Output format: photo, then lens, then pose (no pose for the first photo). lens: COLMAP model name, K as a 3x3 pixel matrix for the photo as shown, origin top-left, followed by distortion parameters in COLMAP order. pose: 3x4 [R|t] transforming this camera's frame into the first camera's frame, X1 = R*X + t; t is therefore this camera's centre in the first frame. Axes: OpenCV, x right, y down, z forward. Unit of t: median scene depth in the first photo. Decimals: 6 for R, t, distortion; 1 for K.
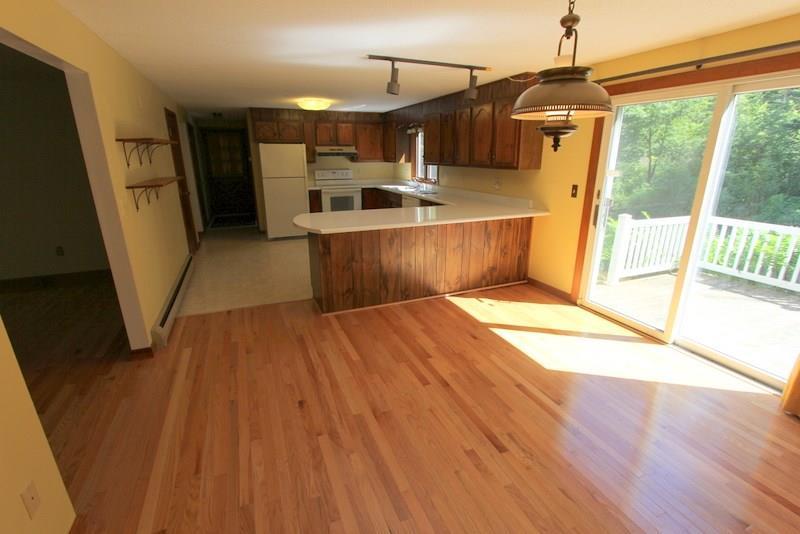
lens RADIAL K [[369.8, 0, 399.9], [0, 369.8, 267.8], [0, 0, 1]] dist [-0.015834, 0.003019]
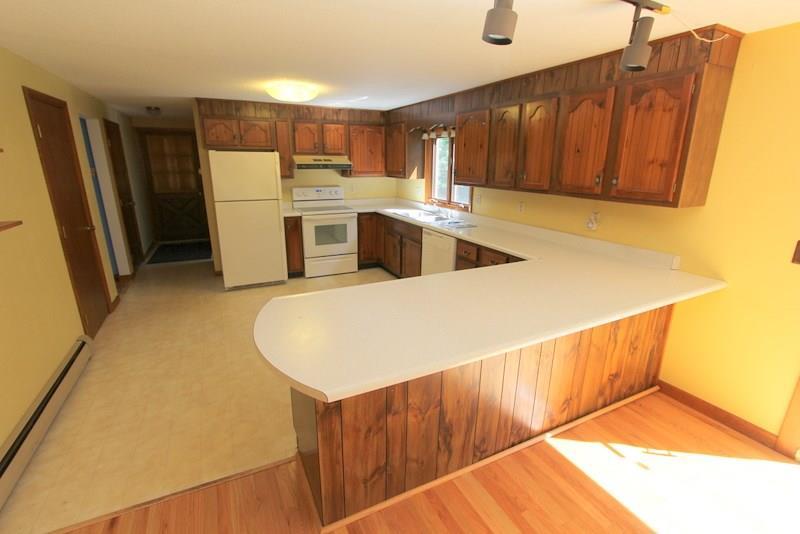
lens RADIAL K [[369.8, 0, 399.9], [0, 369.8, 267.0], [0, 0, 1]] dist [-0.015834, 0.003019]
pose [[0.997670, -0.007838, 0.067779, -0.079327], [0.009113, 0.999787, -0.018527, -0.106059], [-0.067620, 0.019102, 0.997528, 0.300913]]
